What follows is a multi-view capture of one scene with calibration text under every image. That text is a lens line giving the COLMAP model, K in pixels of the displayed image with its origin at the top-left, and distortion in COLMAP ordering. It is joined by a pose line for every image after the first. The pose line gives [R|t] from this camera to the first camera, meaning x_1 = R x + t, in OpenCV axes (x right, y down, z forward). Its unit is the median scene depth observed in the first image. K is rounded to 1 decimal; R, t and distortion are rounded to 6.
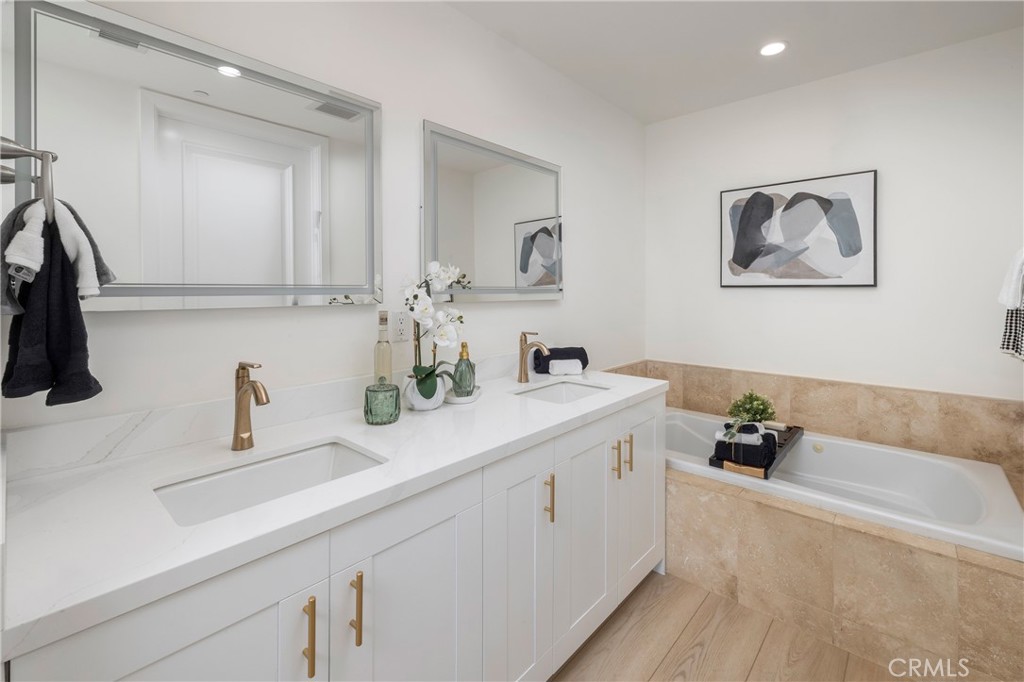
lens RADIAL K [[446.5, 0, 511.4], [0, 446.5, 285.2], [0, 0, 1]] dist [0.000811, -0.000039]
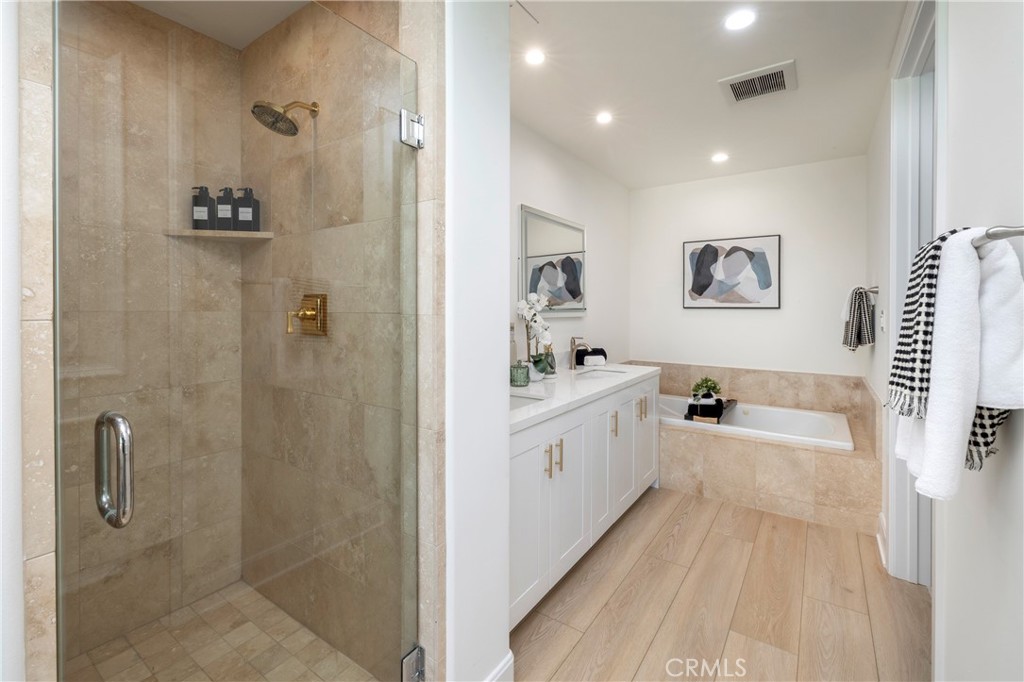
lens RADIAL K [[443.9, 0, 514.6], [0, 443.9, 301.6], [0, 0, 1]] dist [-0.000775, -0.000092]
pose [[0.991077, 0.004882, 0.133199, -0.360888], [-0.004294, 0.999980, -0.004704, -0.011166], [-0.133219, 0.004090, 0.991078, -0.482028]]
